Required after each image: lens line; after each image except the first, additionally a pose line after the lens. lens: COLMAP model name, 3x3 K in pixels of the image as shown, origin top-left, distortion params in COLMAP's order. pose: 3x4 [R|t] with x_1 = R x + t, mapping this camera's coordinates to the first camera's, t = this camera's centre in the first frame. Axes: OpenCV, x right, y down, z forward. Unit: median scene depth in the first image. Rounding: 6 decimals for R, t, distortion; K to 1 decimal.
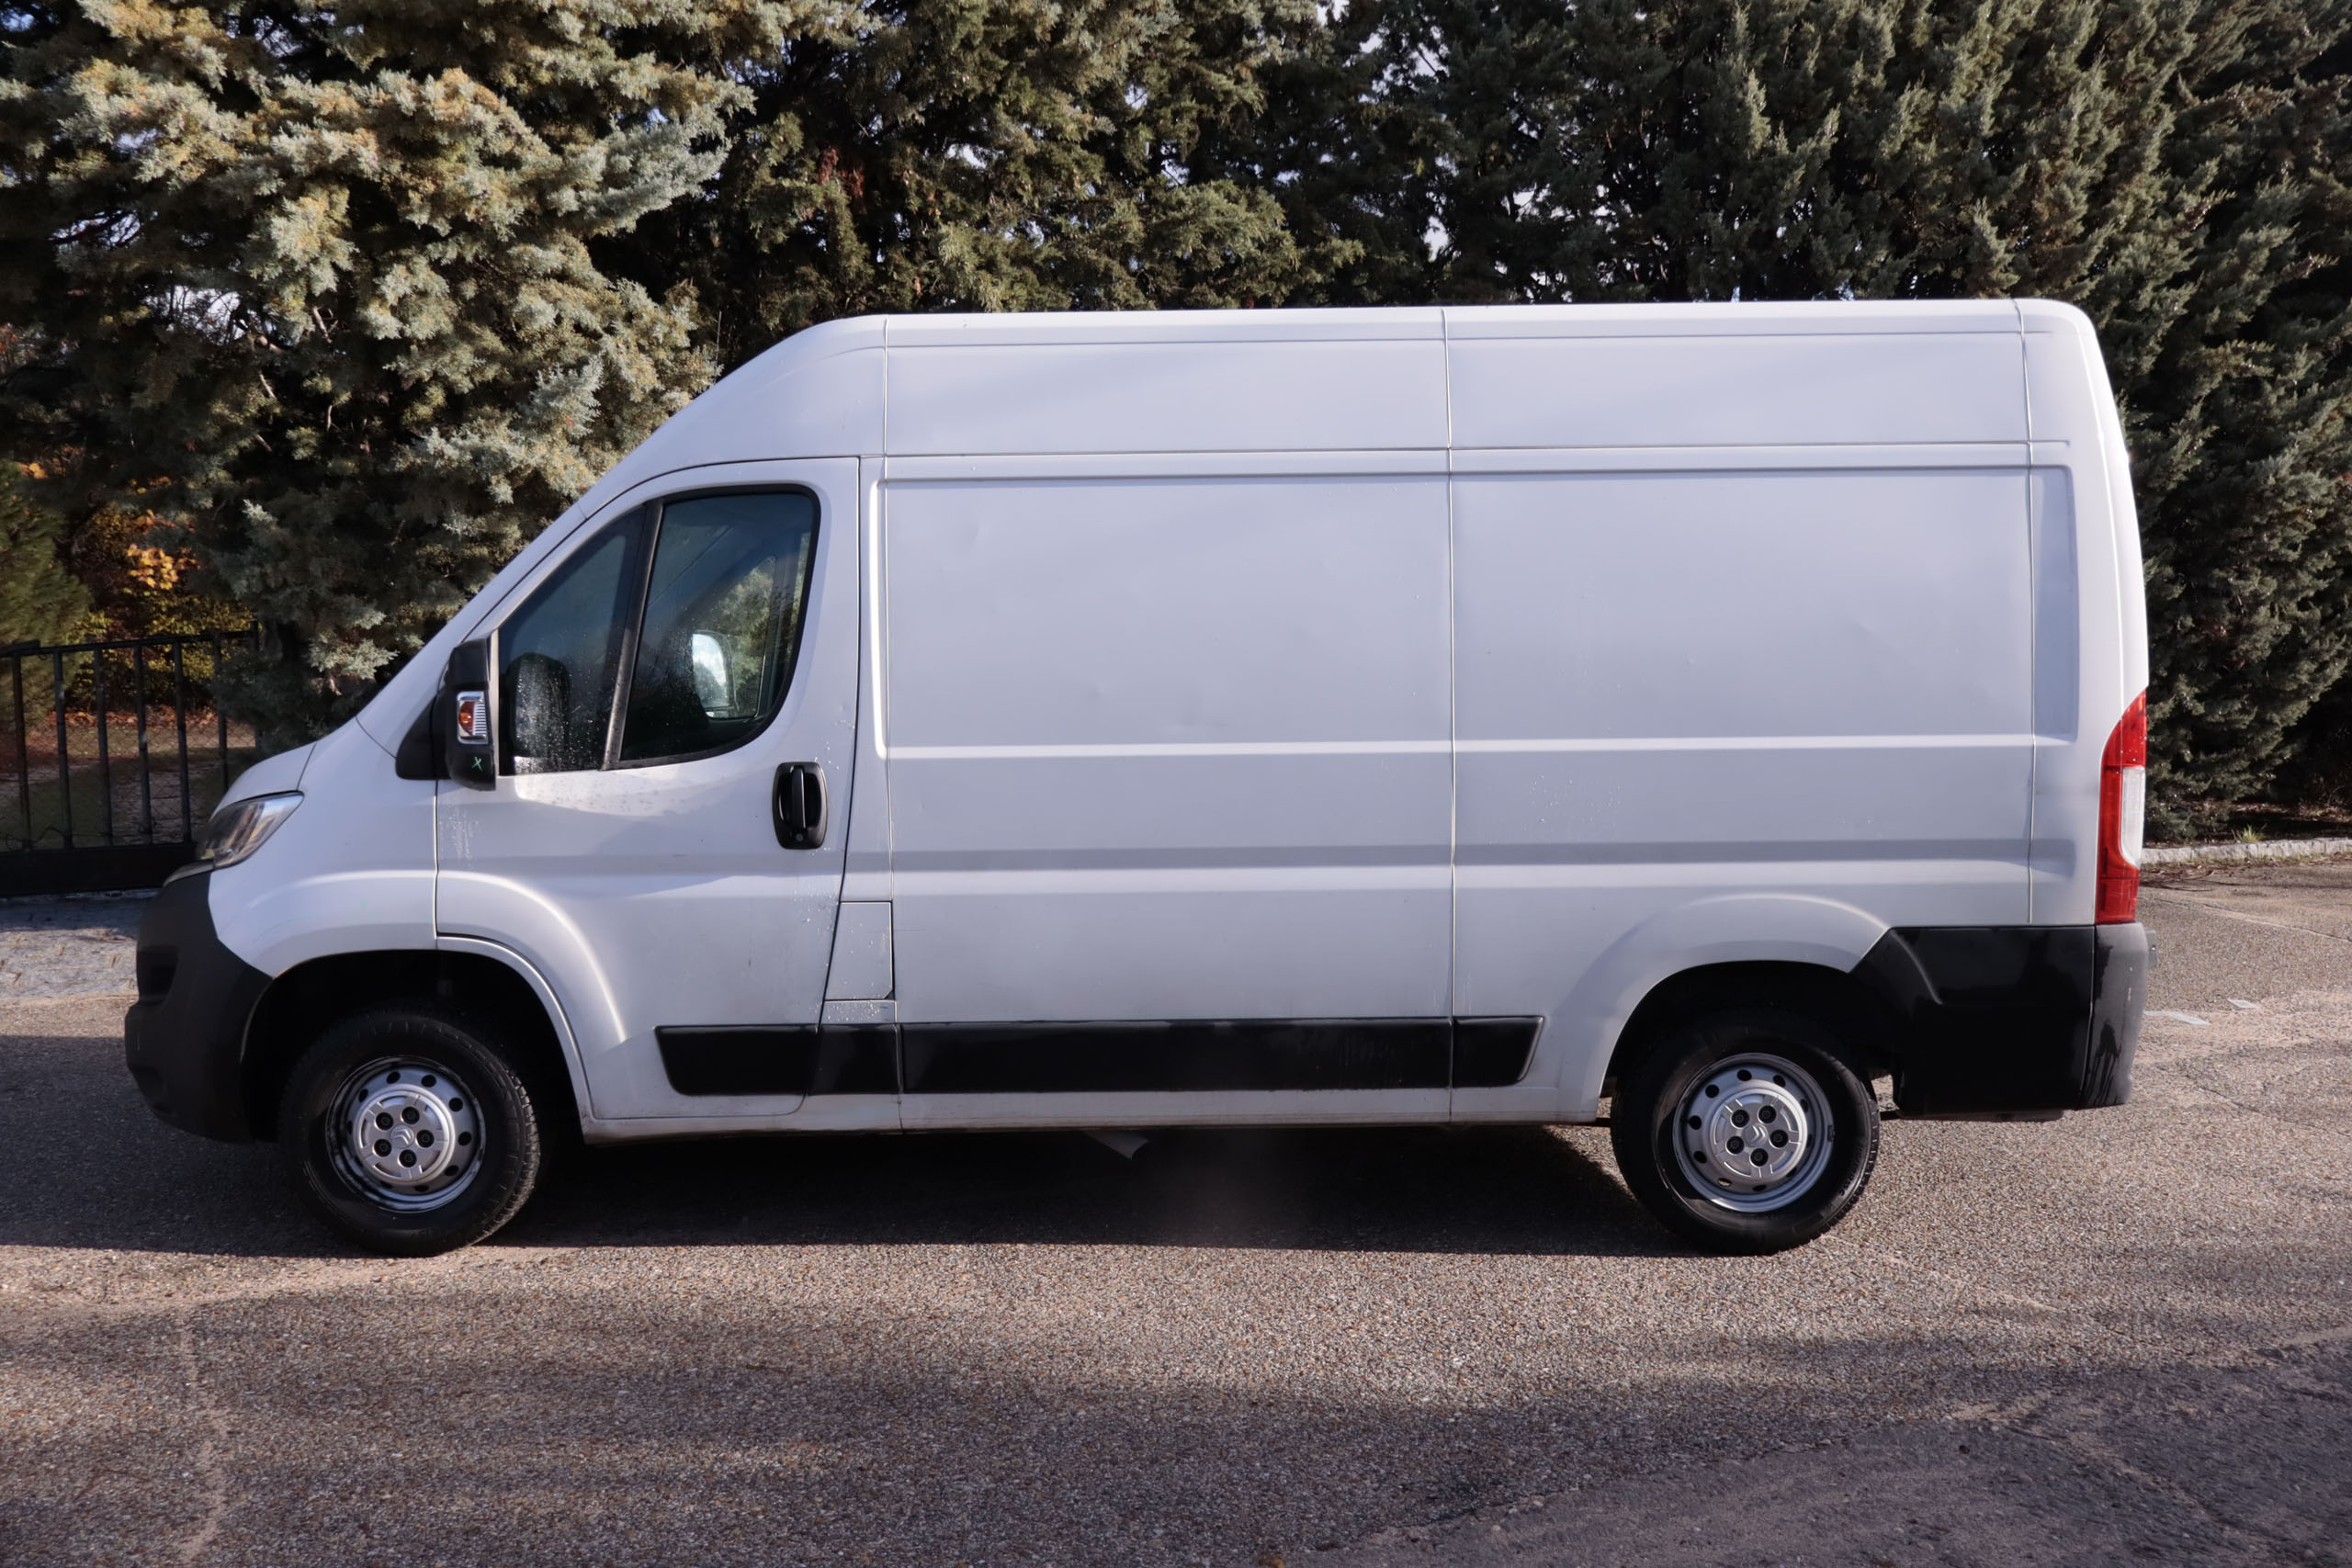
lens RADIAL K [[1996.7, 0, 1170.9], [0, 1996.7, 778.2], [0, 0, 1]] dist [-0.008699, 0.010249]
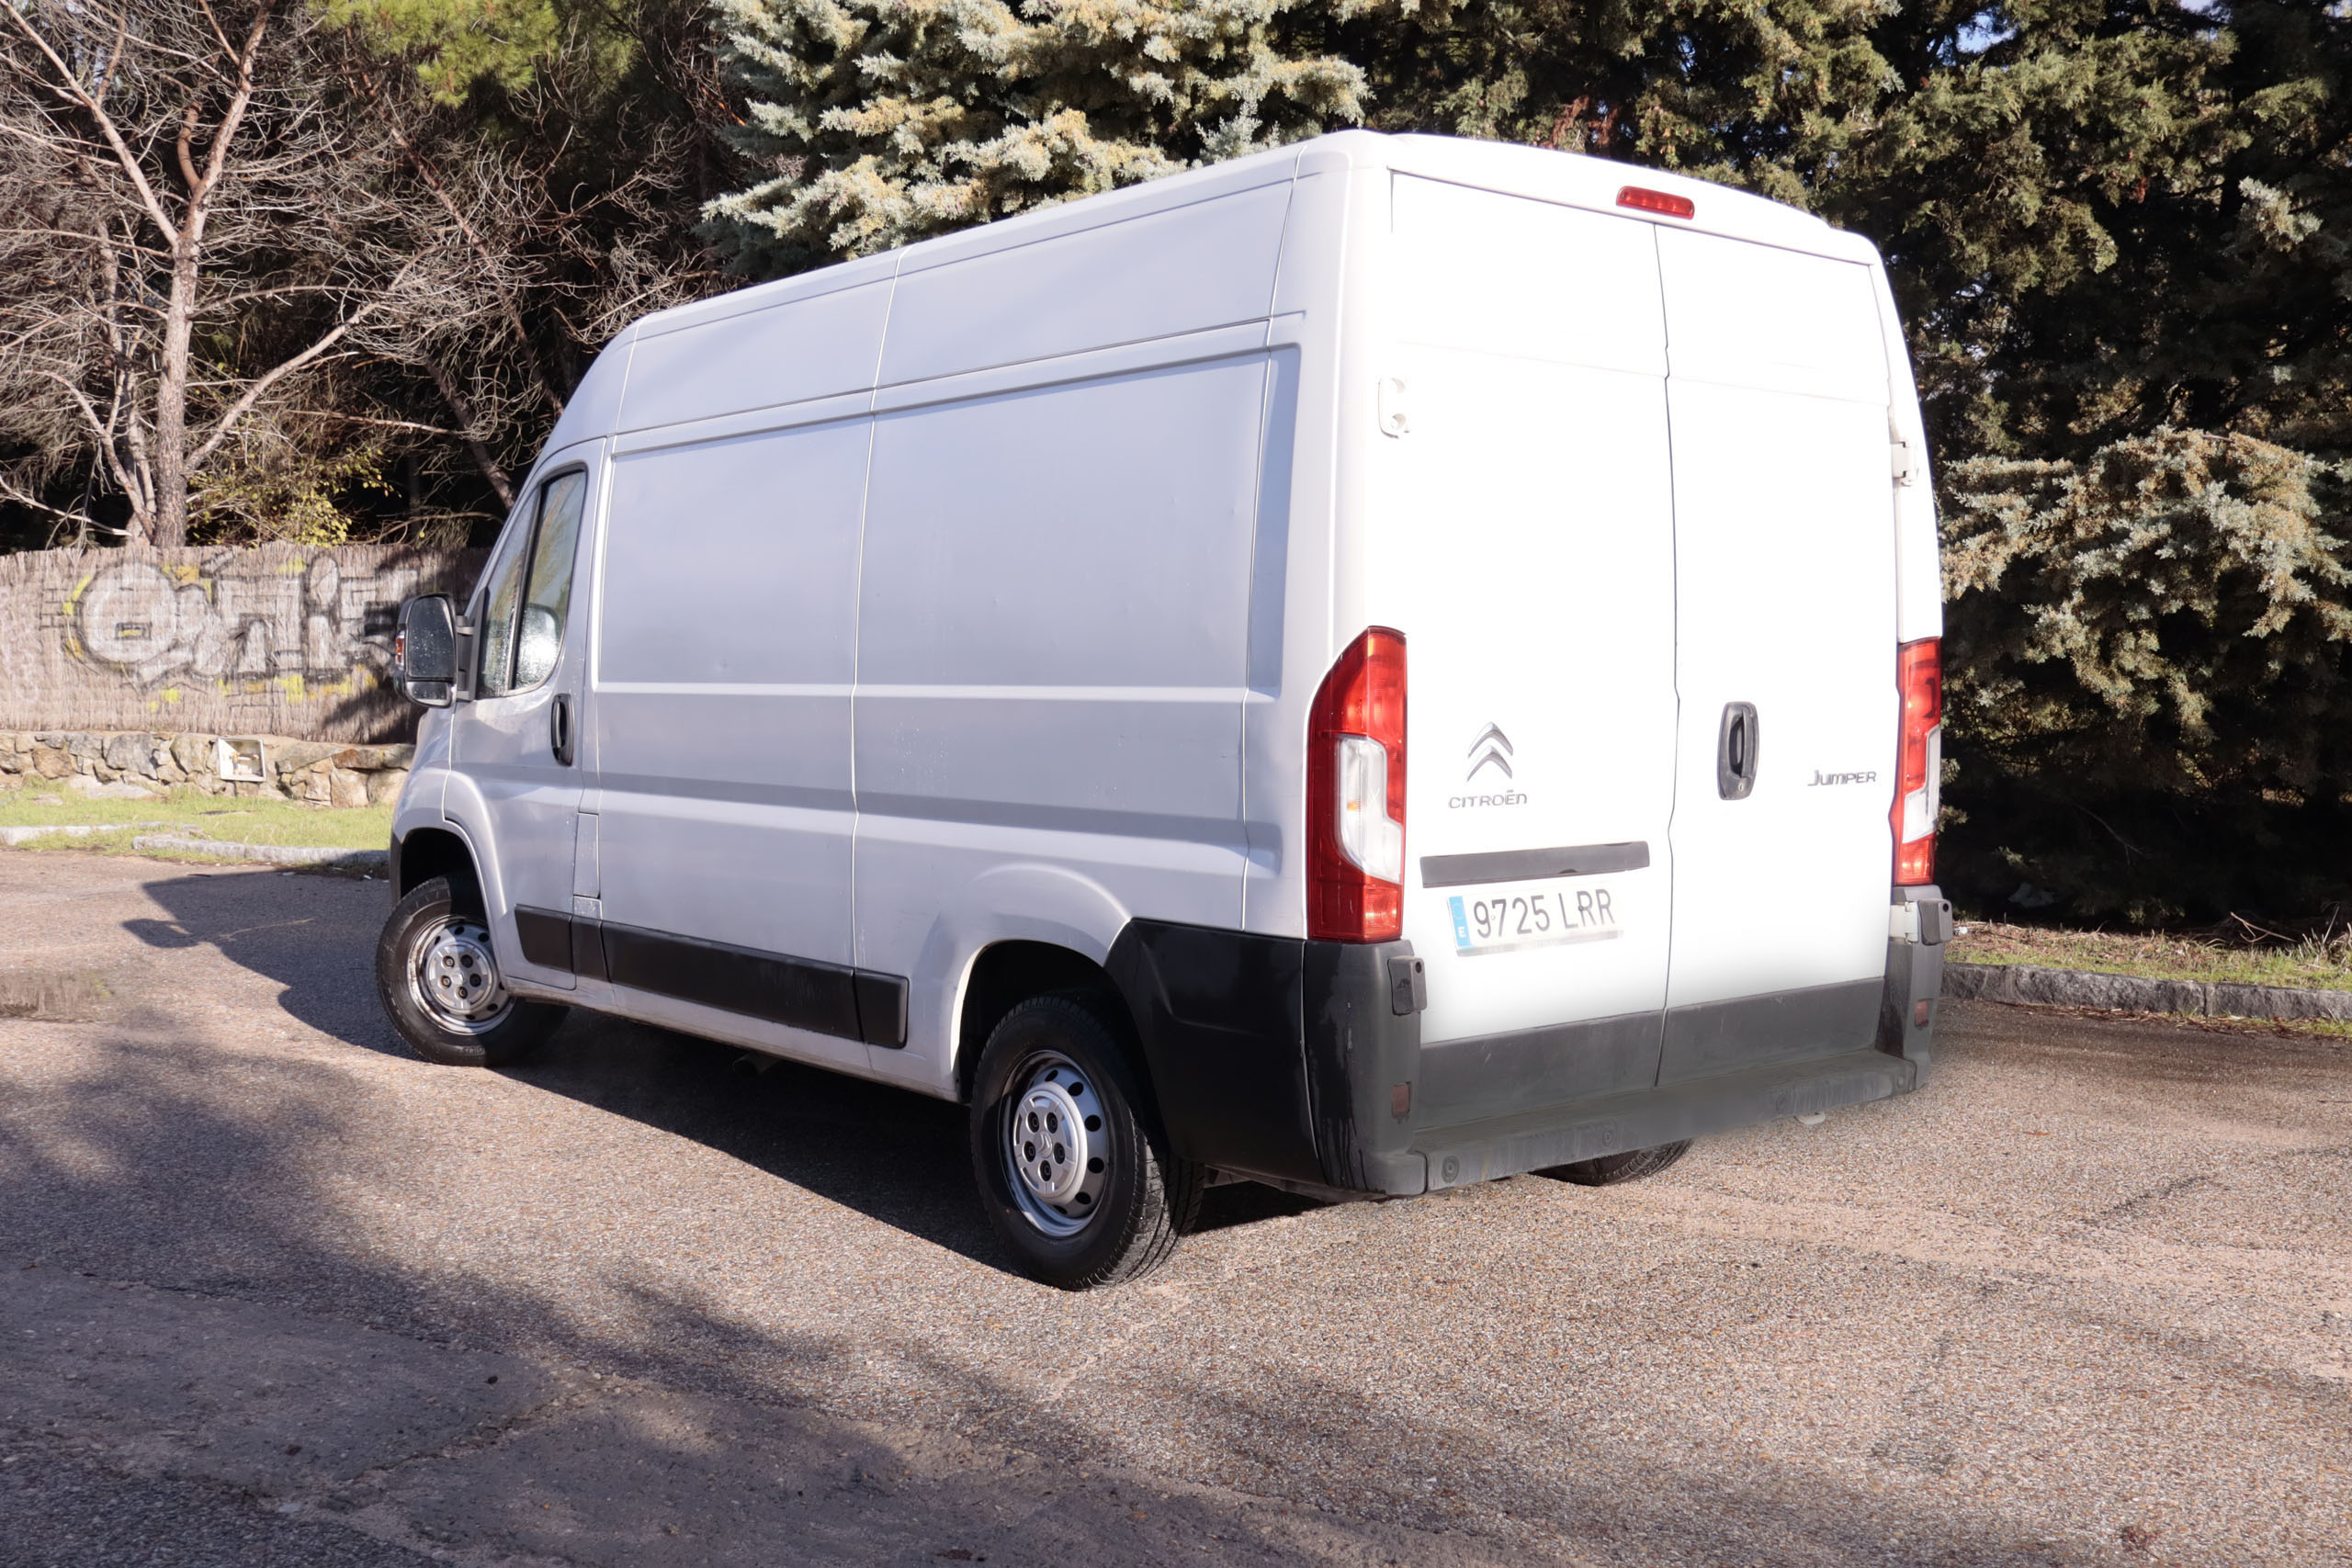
lens RADIAL K [[2303.4, 0, 1162.5], [0, 2303.4, 780.7], [0, 0, 1]] dist [0.001486, 0.000000]
pose [[0.637135, 0.048385, -0.769232, 1.105830], [-0.072290, 0.997380, 0.002860, 0.014216], [0.767355, 0.053786, 0.638963, 0.393530]]
